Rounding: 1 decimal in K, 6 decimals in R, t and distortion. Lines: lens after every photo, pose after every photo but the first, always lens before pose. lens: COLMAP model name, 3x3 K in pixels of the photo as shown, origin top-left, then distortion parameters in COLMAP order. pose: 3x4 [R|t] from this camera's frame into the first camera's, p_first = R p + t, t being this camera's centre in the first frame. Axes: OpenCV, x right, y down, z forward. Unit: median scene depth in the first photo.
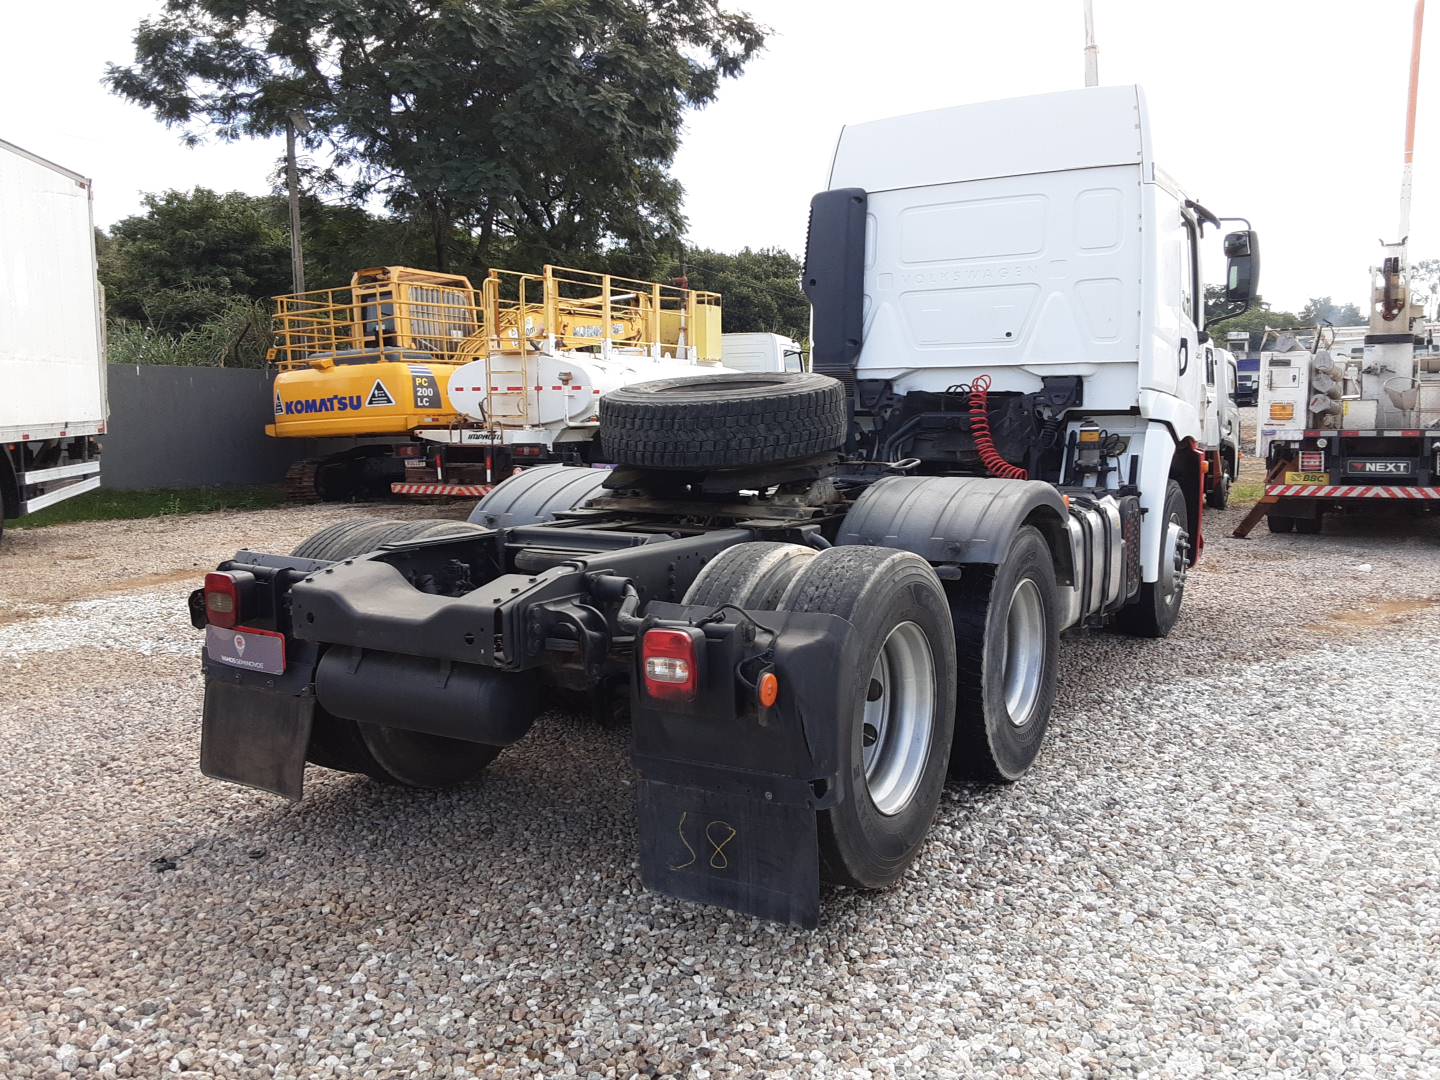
lens RADIAL K [[1152.9, 0, 715.3], [0, 1152.9, 513.9], [0, 0, 1]] dist [0.117749, -0.170097]
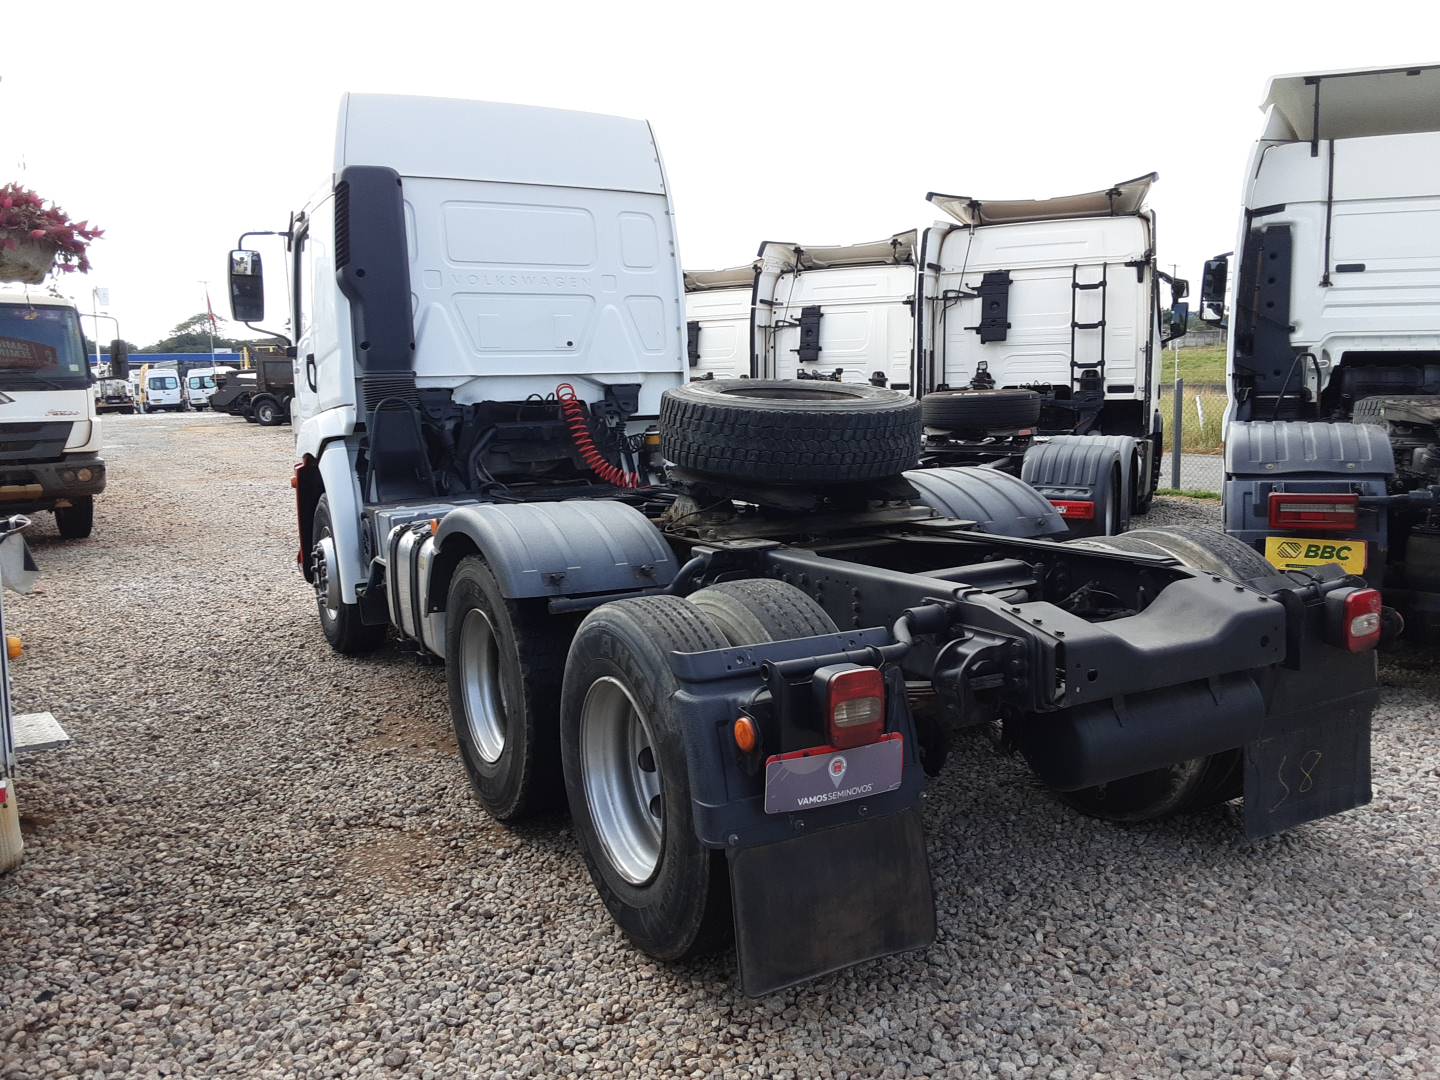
lens RADIAL K [[1152.9, 0, 715.3], [0, 1152.9, 513.9], [0, 0, 1]] dist [0.117749, -0.170097]
pose [[0.496625, -0.103427, 0.861781, -0.772102], [0.111941, 0.992215, 0.054572, -0.064738], [-0.860716, 0.069367, 0.504337, 0.531172]]
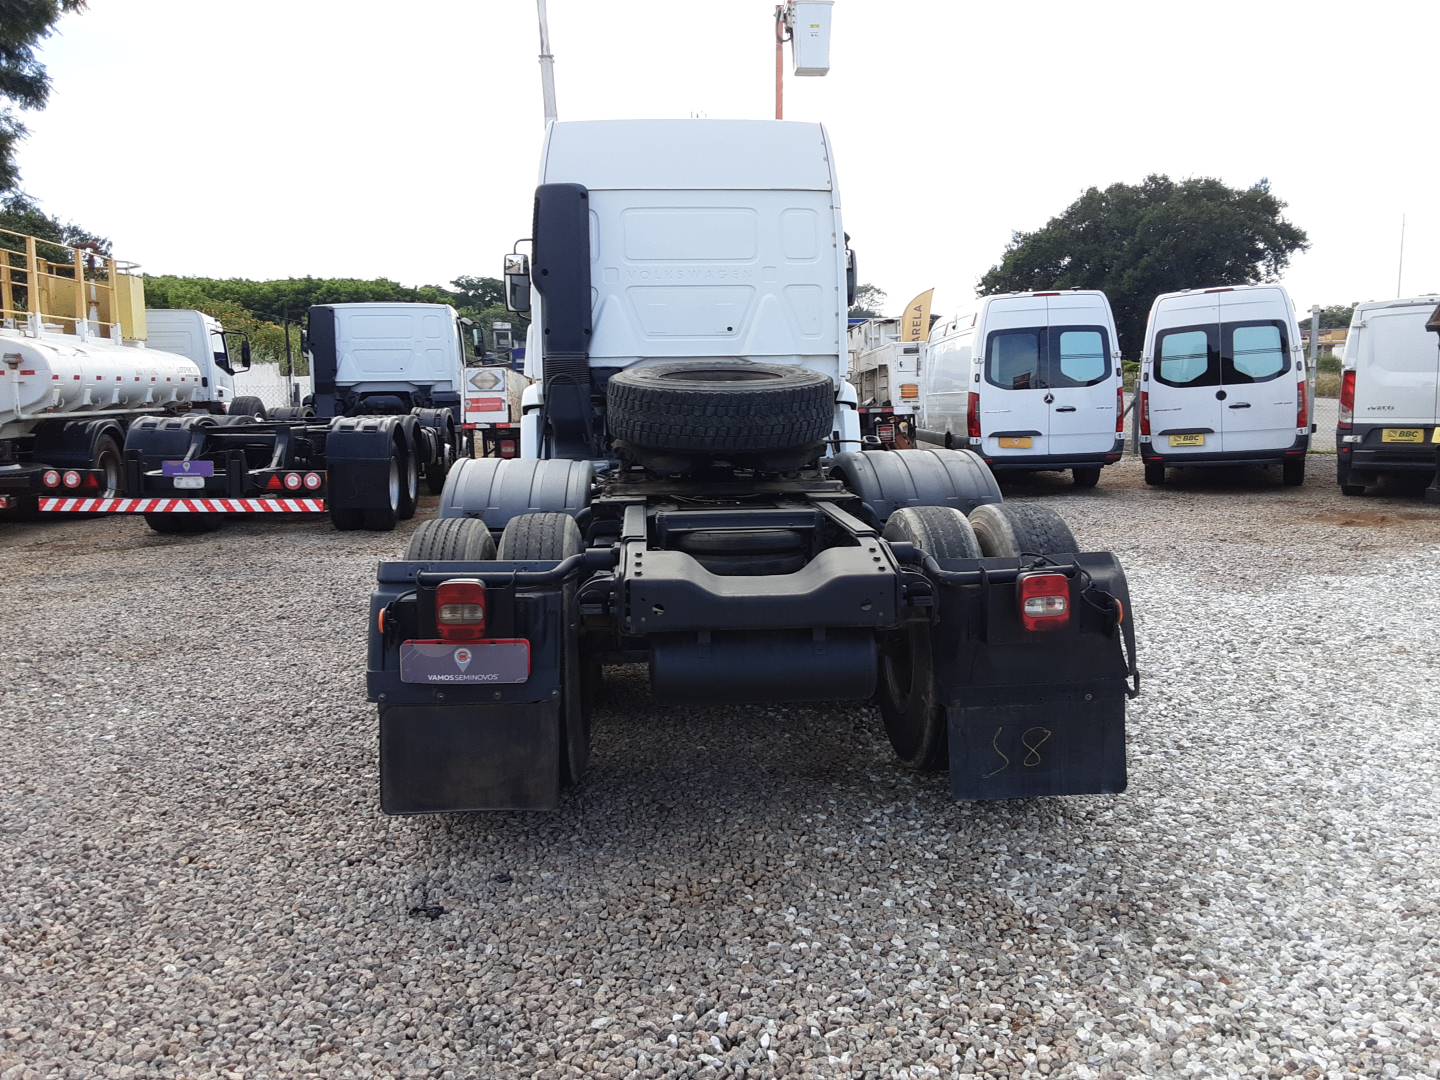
lens RADIAL K [[1152.9, 0, 715.3], [0, 1152.9, 513.9], [0, 0, 1]] dist [0.117749, -0.170097]
pose [[0.818965, -0.070757, 0.569465, -0.570237], [0.063322, 0.997452, 0.032870, -0.014662], [-0.570340, 0.009140, 0.821358, 0.101033]]
